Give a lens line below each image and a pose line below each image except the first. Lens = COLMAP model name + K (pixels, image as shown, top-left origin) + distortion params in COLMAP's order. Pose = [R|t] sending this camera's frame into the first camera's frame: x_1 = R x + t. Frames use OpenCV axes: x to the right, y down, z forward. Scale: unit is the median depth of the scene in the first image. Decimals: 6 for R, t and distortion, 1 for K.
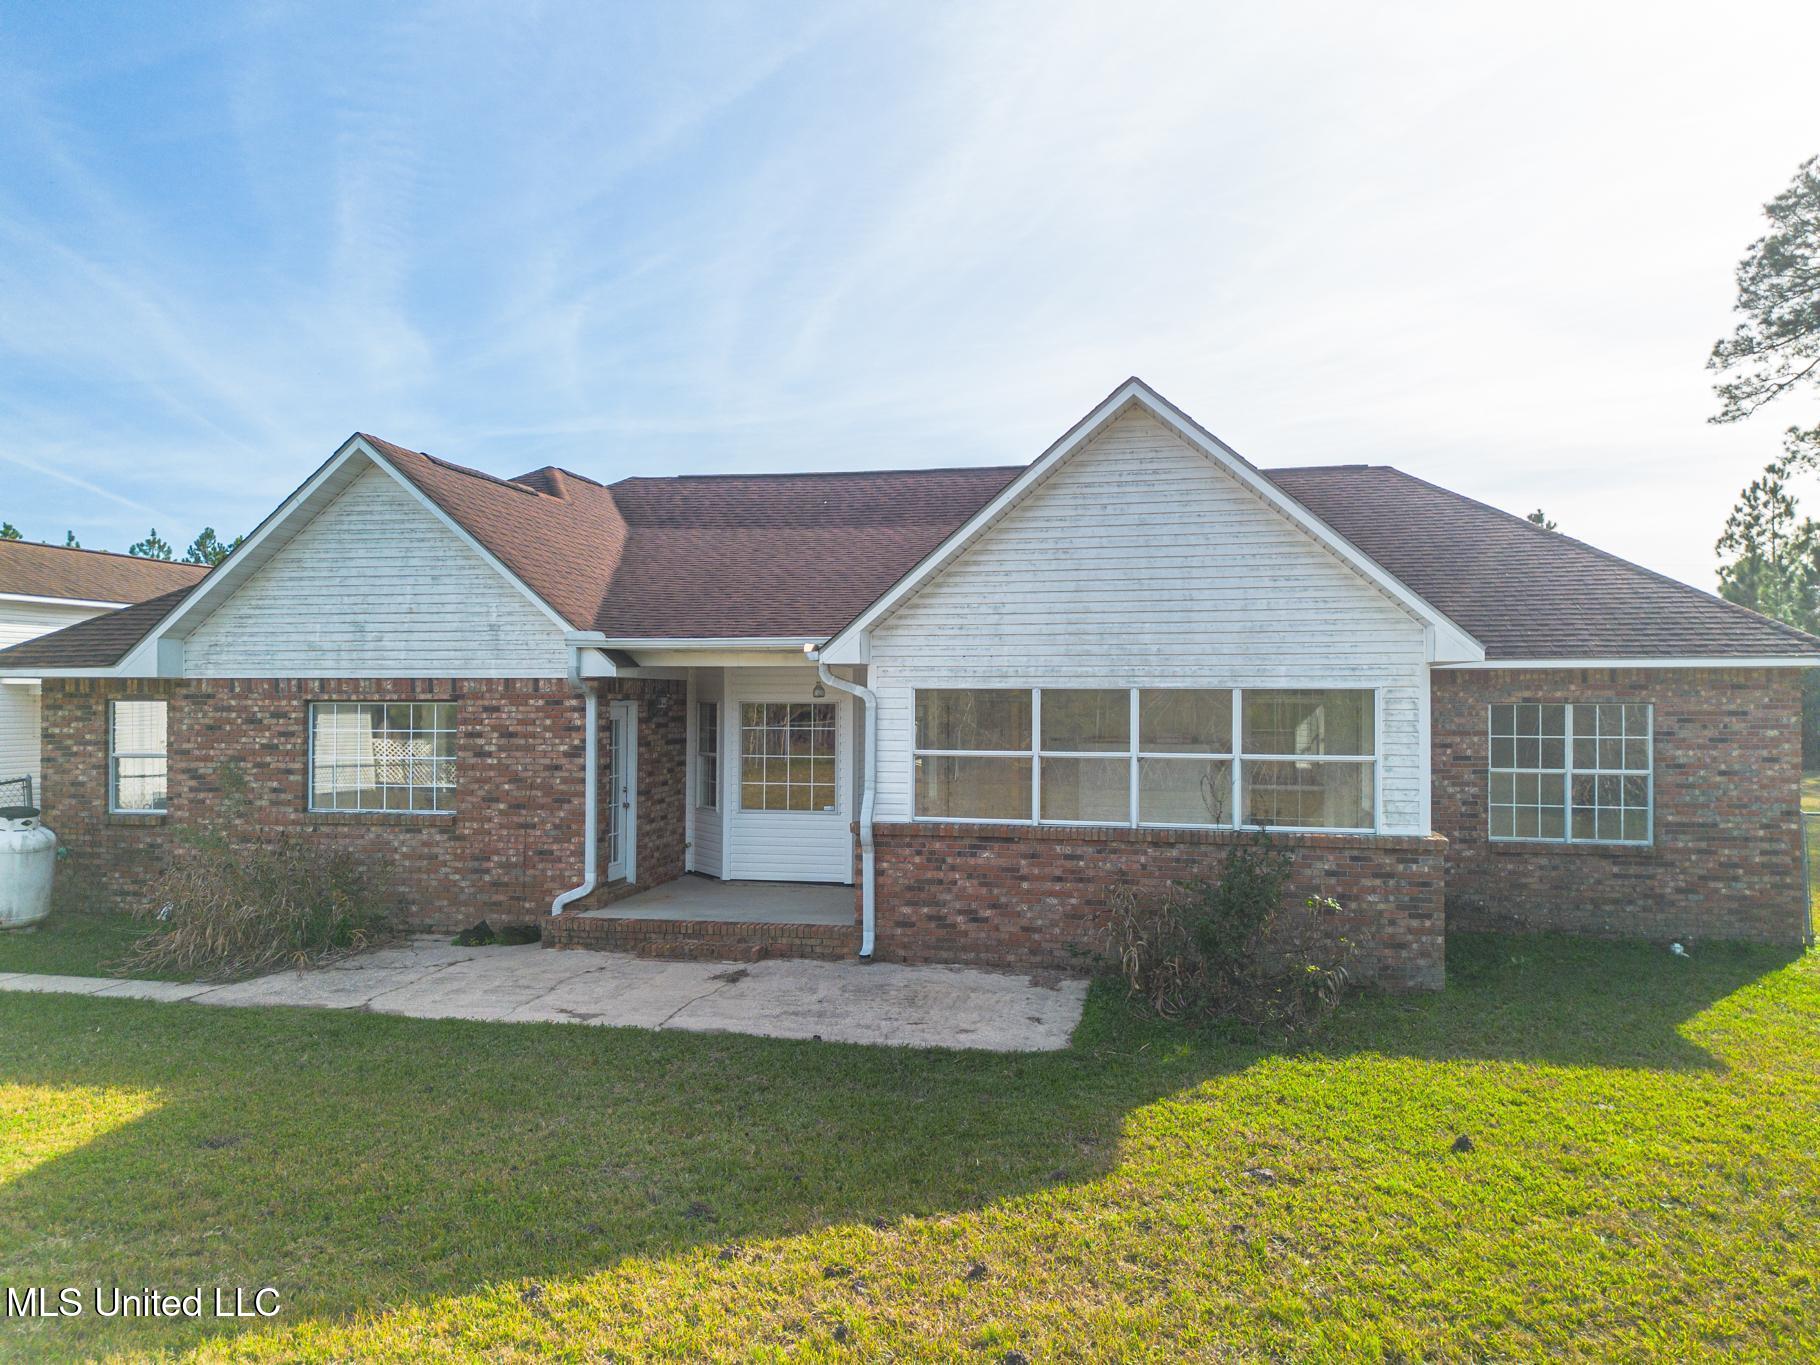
lens RADIAL K [[1200.4, 0, 910.0], [0, 1200.4, 682.5], [0, 0, 1]] dist [0.071879, -0.003962]
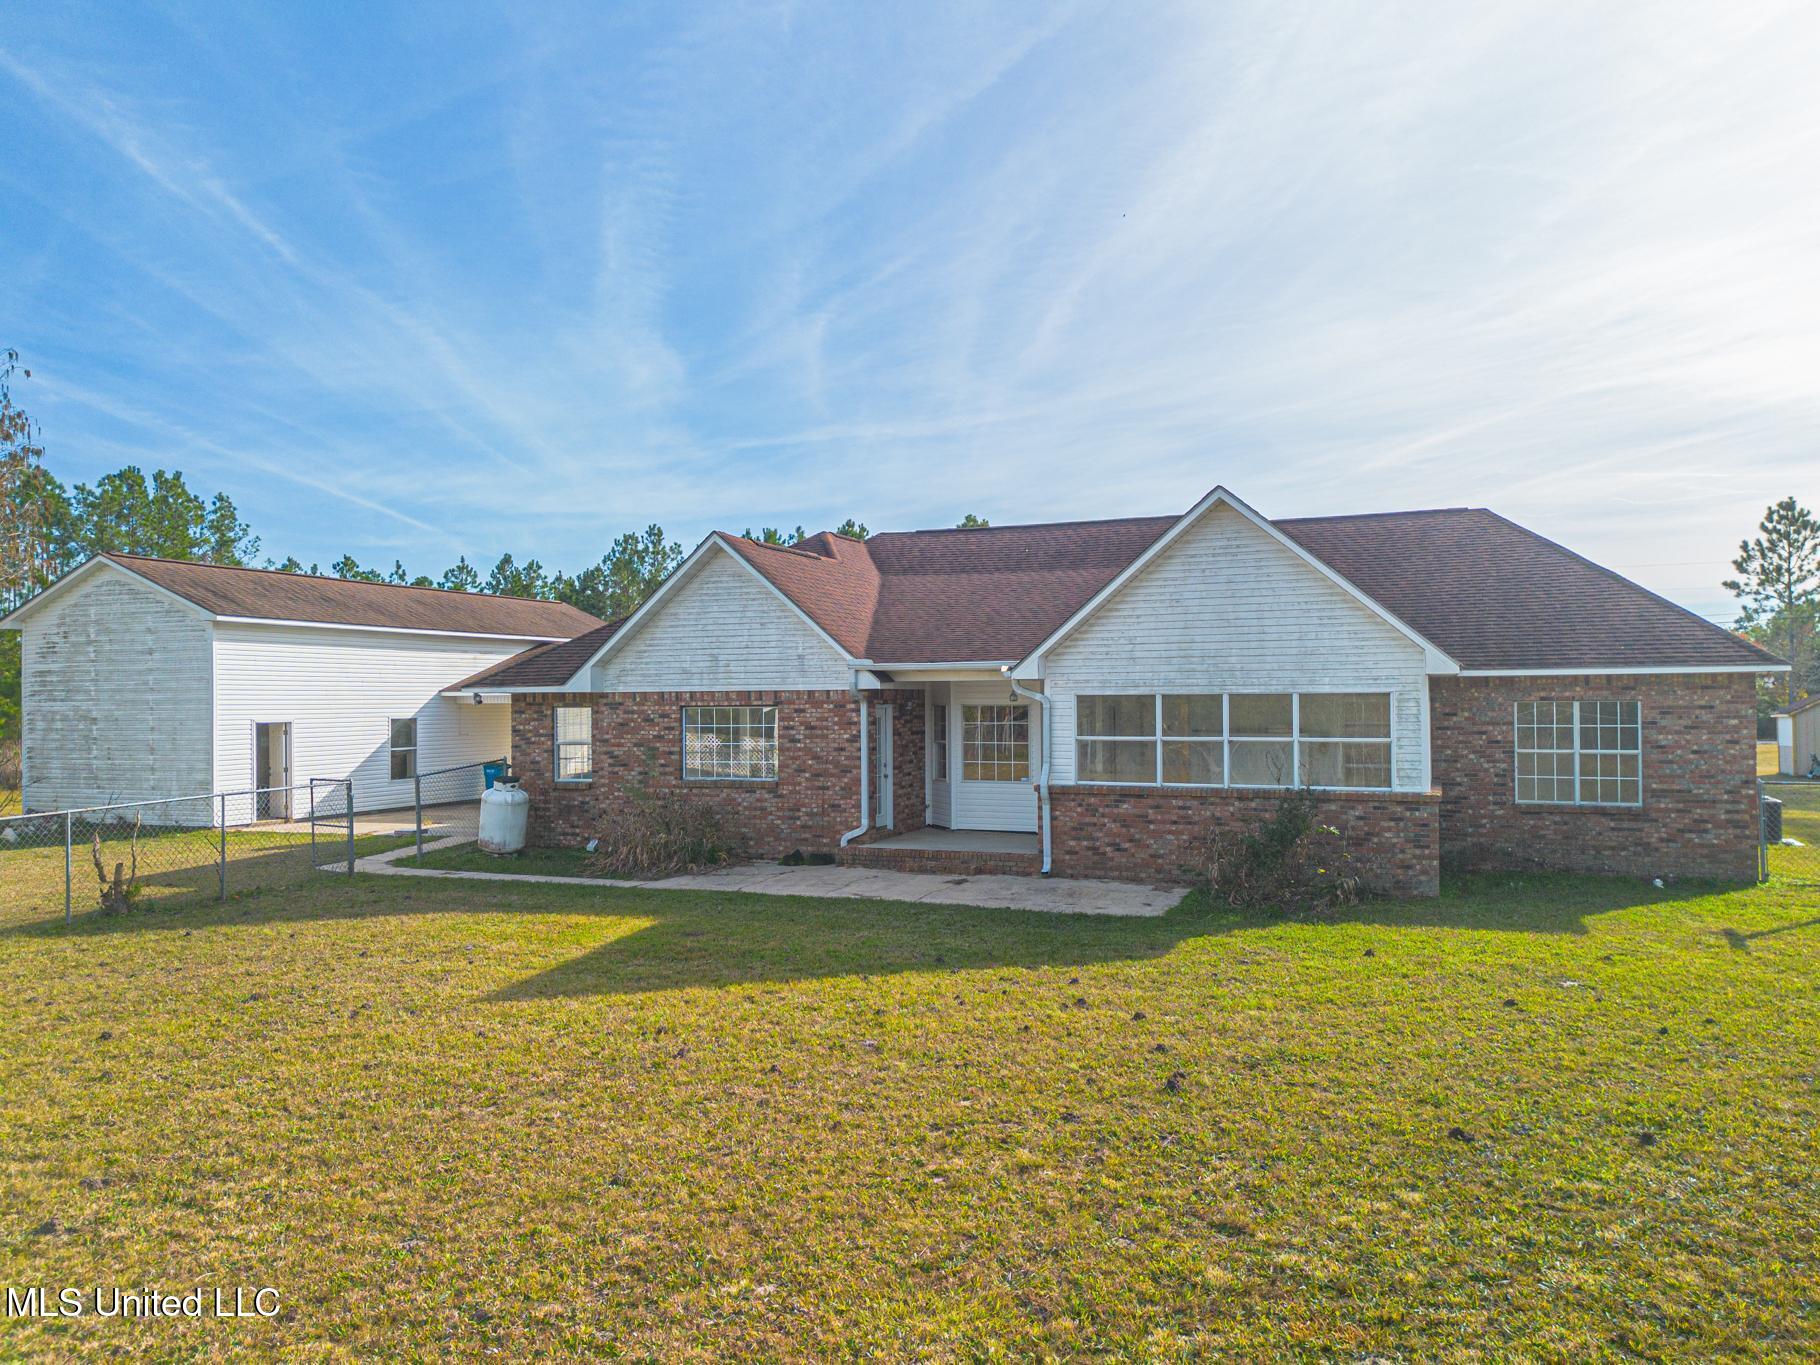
lens RADIAL K [[1200.4, 0, 910.0], [0, 1200.4, 682.5], [0, 0, 1]] dist [0.071879, -0.003962]
pose [[0.981638, -0.012067, -0.190369, 0.080280], [0.011822, 0.999927, -0.002423, -0.008707], [0.190385, 0.000128, 0.981710, -0.473134]]
